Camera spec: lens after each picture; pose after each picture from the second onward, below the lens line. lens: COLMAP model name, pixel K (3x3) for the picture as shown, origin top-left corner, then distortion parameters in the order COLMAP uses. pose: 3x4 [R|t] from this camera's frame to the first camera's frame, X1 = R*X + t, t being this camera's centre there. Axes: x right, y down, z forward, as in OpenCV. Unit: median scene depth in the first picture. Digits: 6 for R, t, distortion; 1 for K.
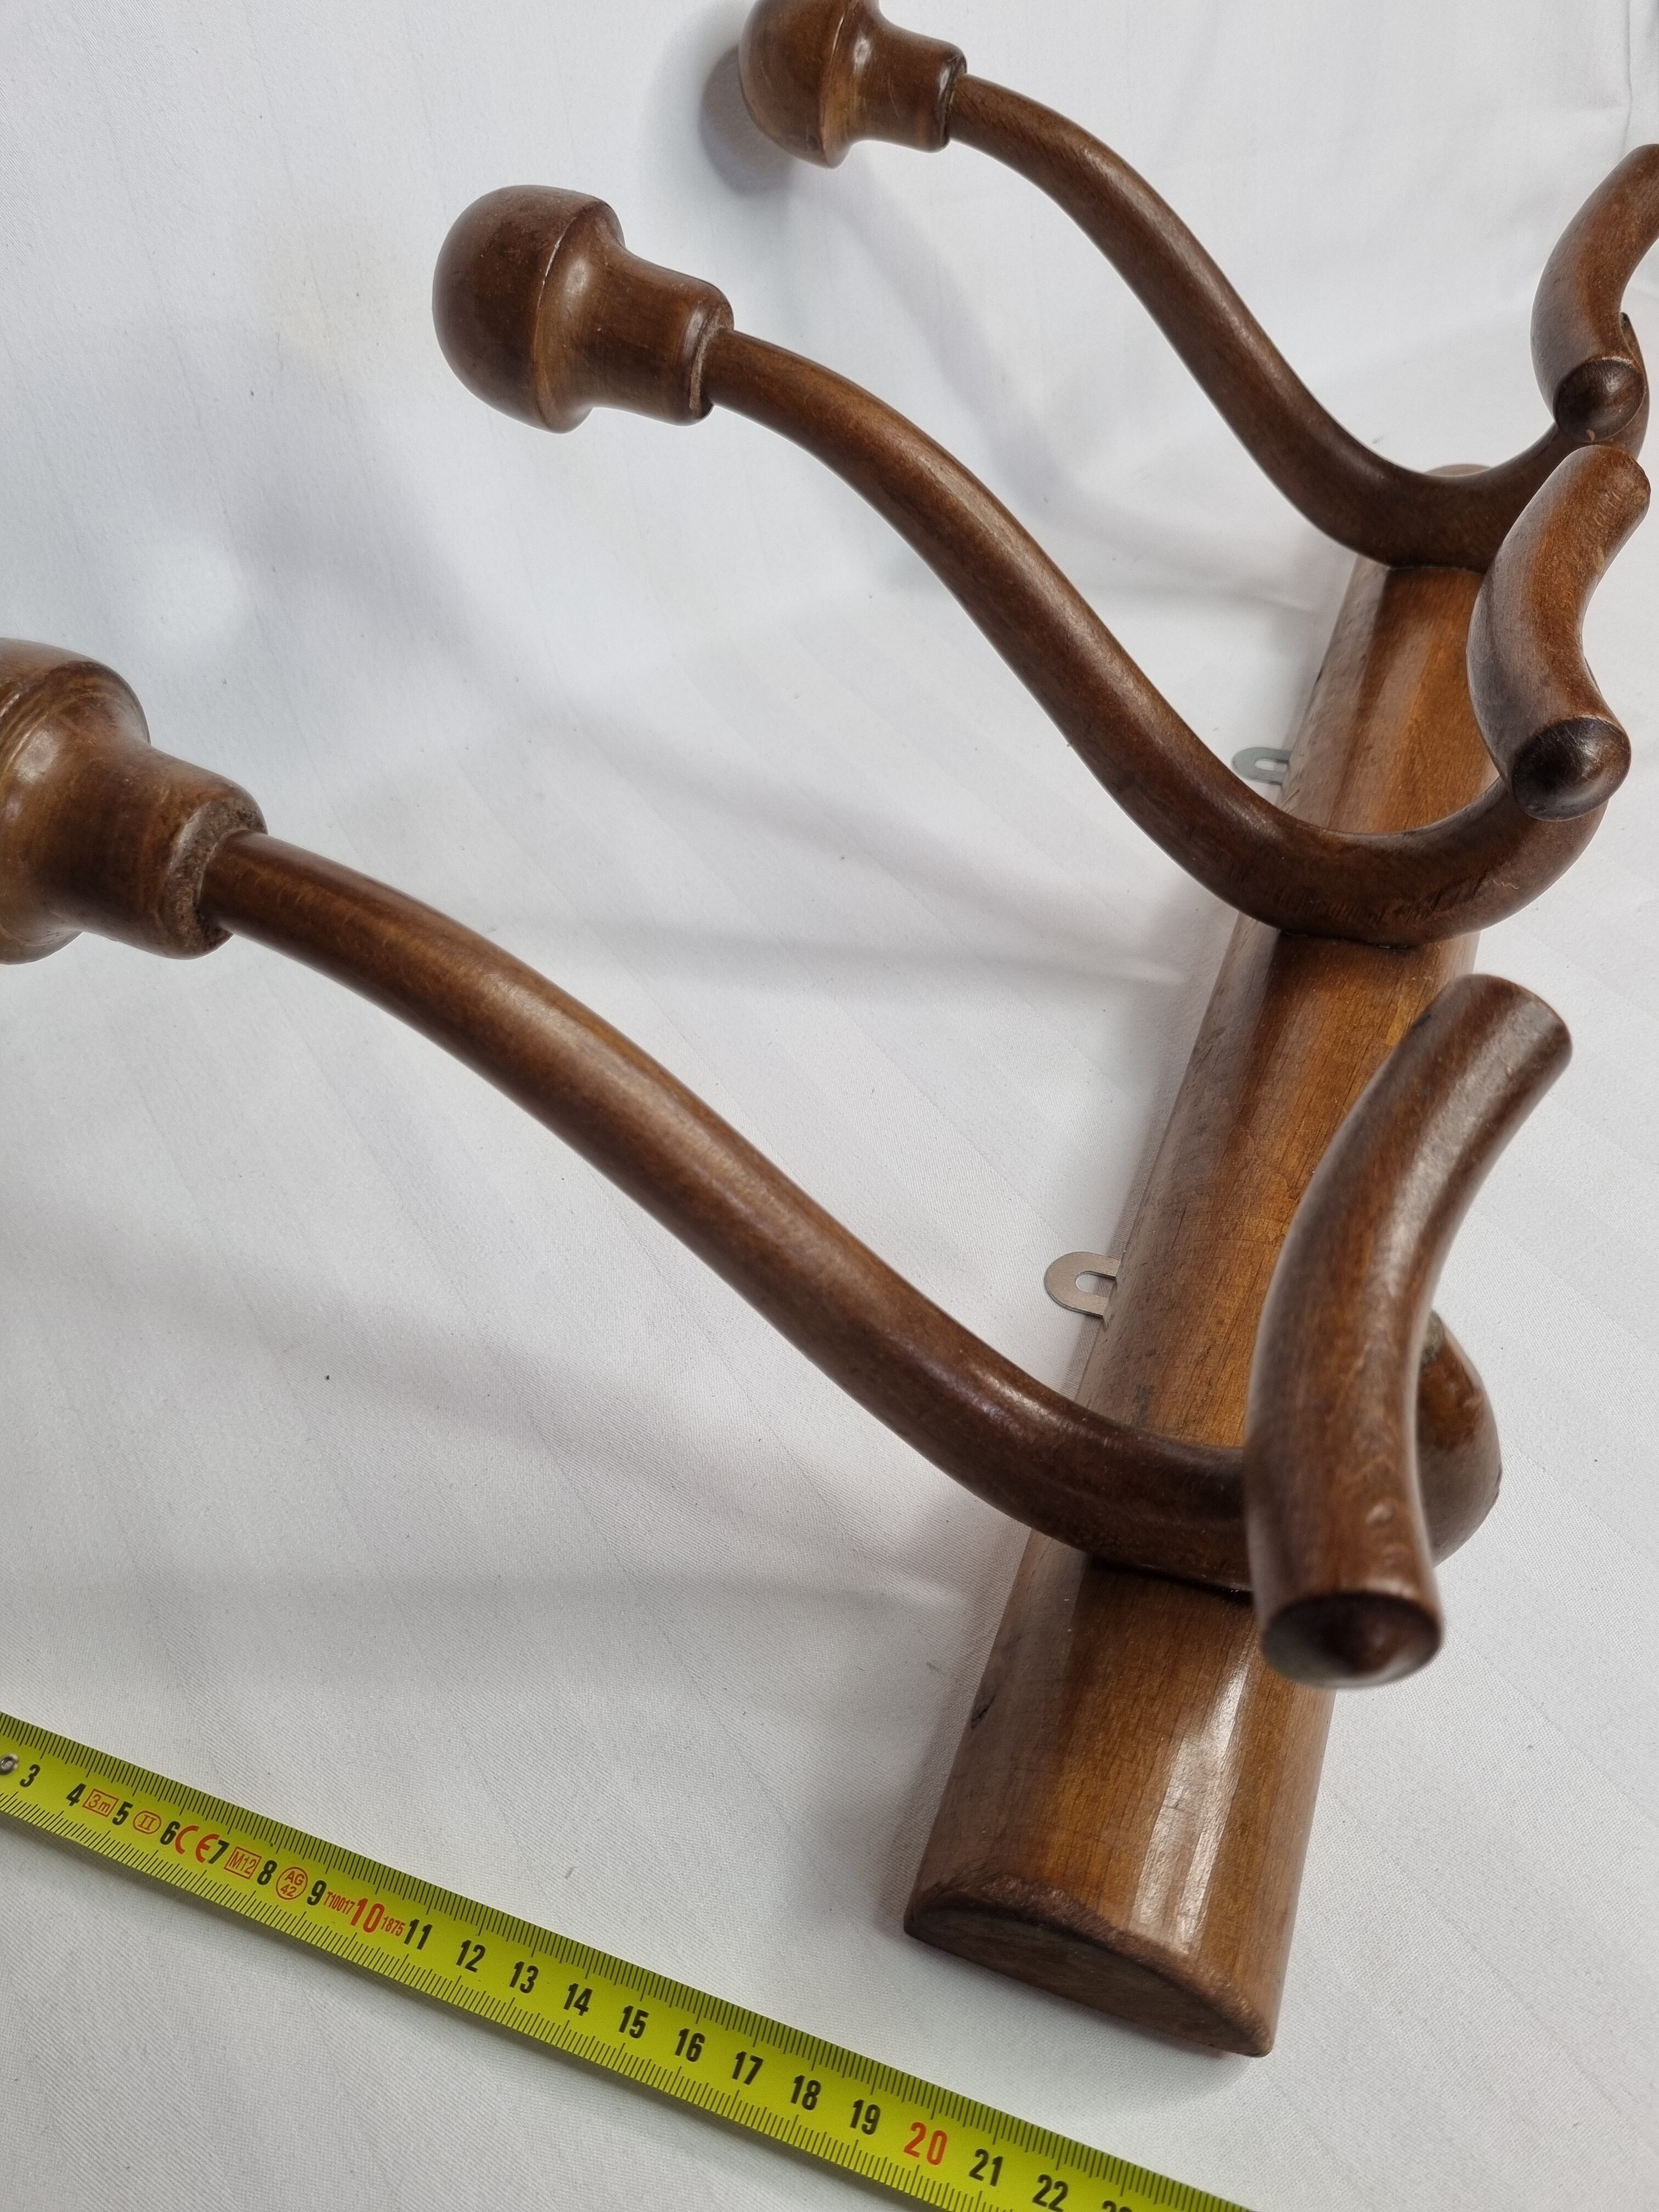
lens RADIAL K [[1651.6, 0, 829.5], [0, 1651.6, 1106.0], [0, 0, 1]] dist [0.012121, -0.012023]
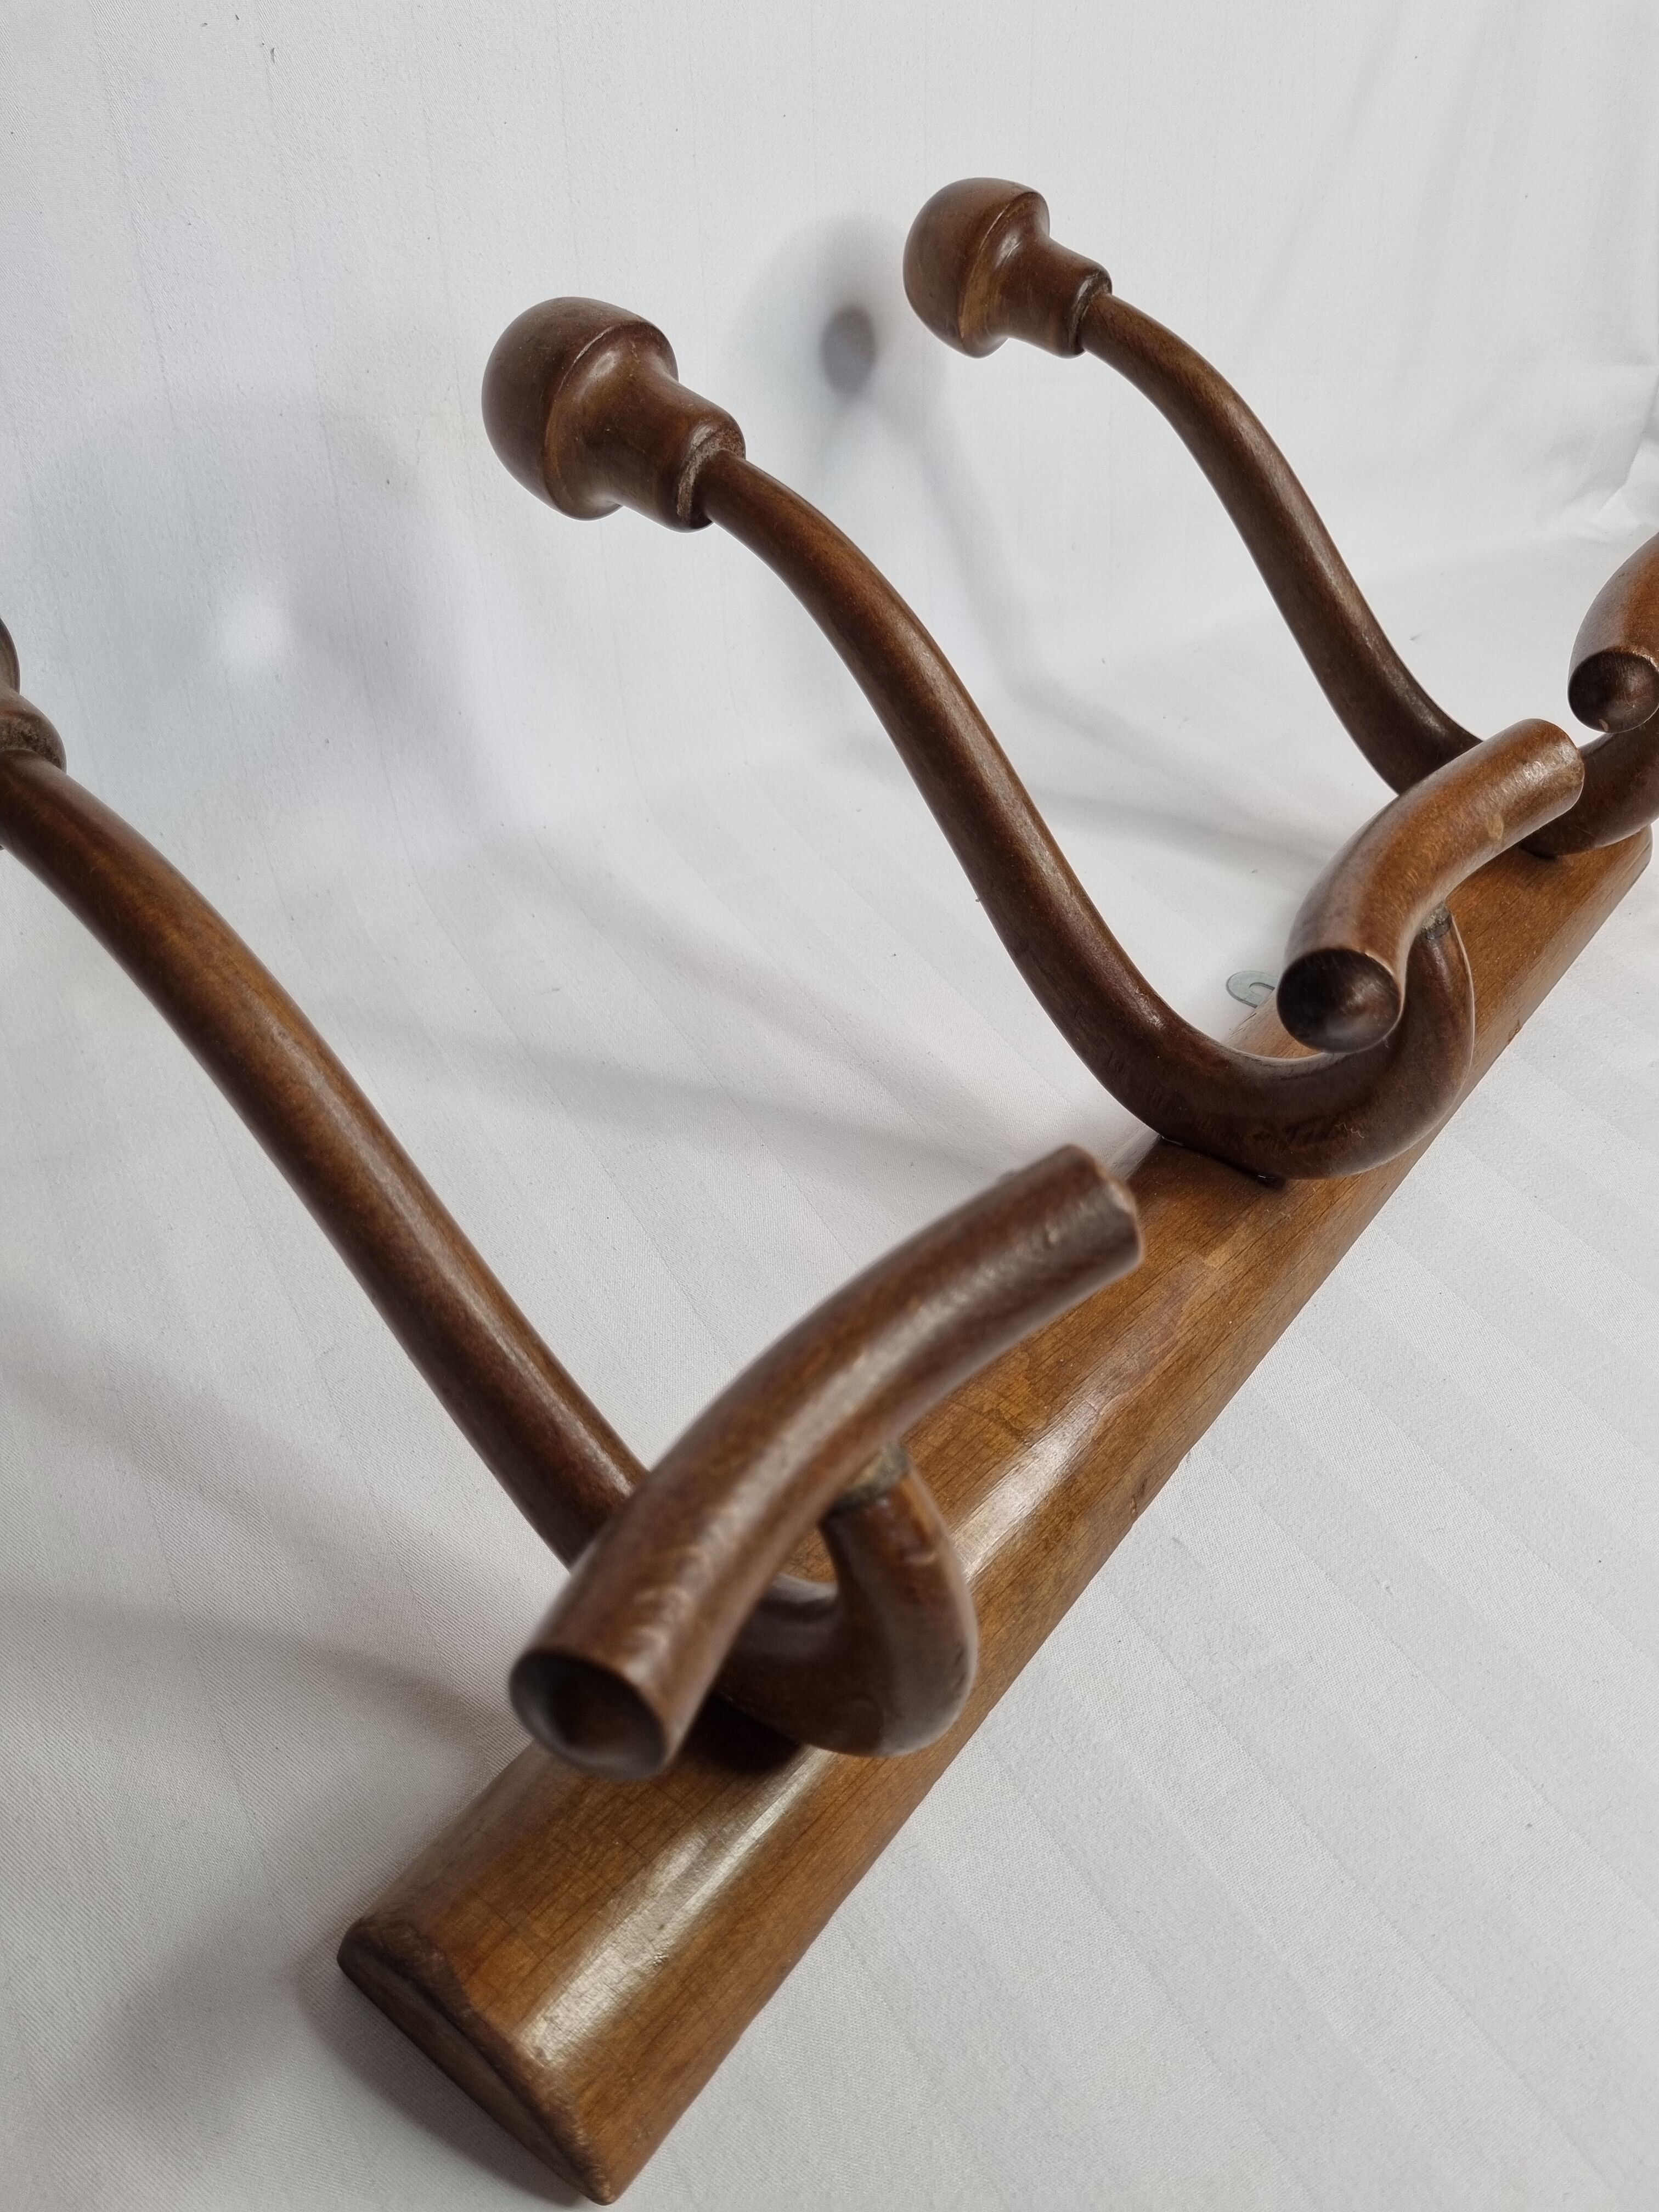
lens RADIAL K [[1651.6, 0, 829.5], [0, 1651.6, 1106.0], [0, 0, 1]] dist [0.012121, -0.012023]
pose [[0.956779, 0.238864, -0.165884, 0.269402], [-0.255552, 0.962823, -0.087554, 0.014783], [0.138803, 0.126162, 0.982251, 0.009629]]
